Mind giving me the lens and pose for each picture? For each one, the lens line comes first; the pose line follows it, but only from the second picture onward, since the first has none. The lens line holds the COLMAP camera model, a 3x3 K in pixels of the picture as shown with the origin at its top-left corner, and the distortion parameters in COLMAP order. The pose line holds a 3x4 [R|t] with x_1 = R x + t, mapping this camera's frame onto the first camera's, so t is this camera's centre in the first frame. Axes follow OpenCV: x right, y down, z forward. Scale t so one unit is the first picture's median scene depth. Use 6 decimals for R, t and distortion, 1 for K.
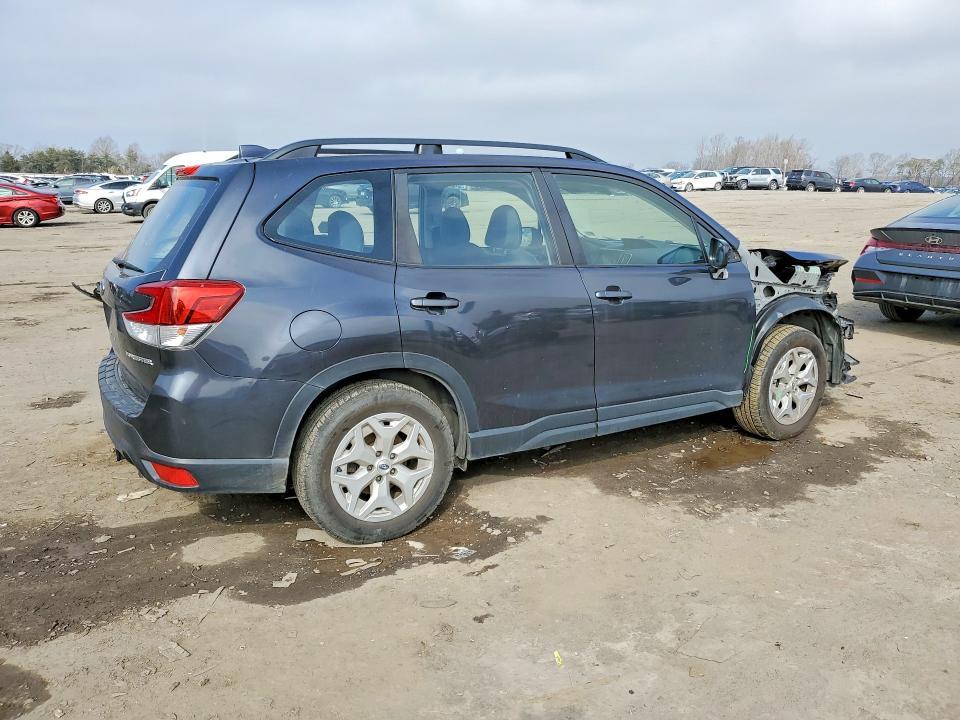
lens RADIAL K [[780.6, 0, 480.1], [0, 780.6, 358.8], [0, 0, 1]] dist [0.001073, -0.004244]
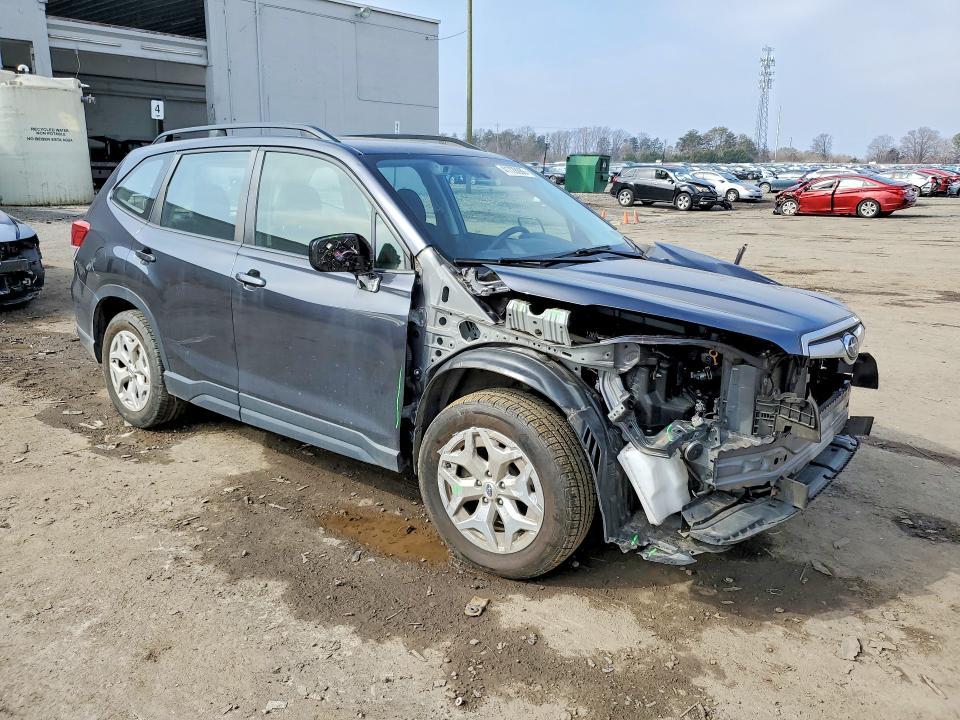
lens RADIAL K [[780.6, 0, 480.2], [0, 780.6, 361.5], [0, 0, 1]] dist [0.001073, -0.004244]
pose [[0.334796, 0.227493, -0.914417, 0.977186], [-0.219073, 0.962620, 0.159276, -0.167949], [0.916471, 0.147000, 0.372119, 0.777939]]
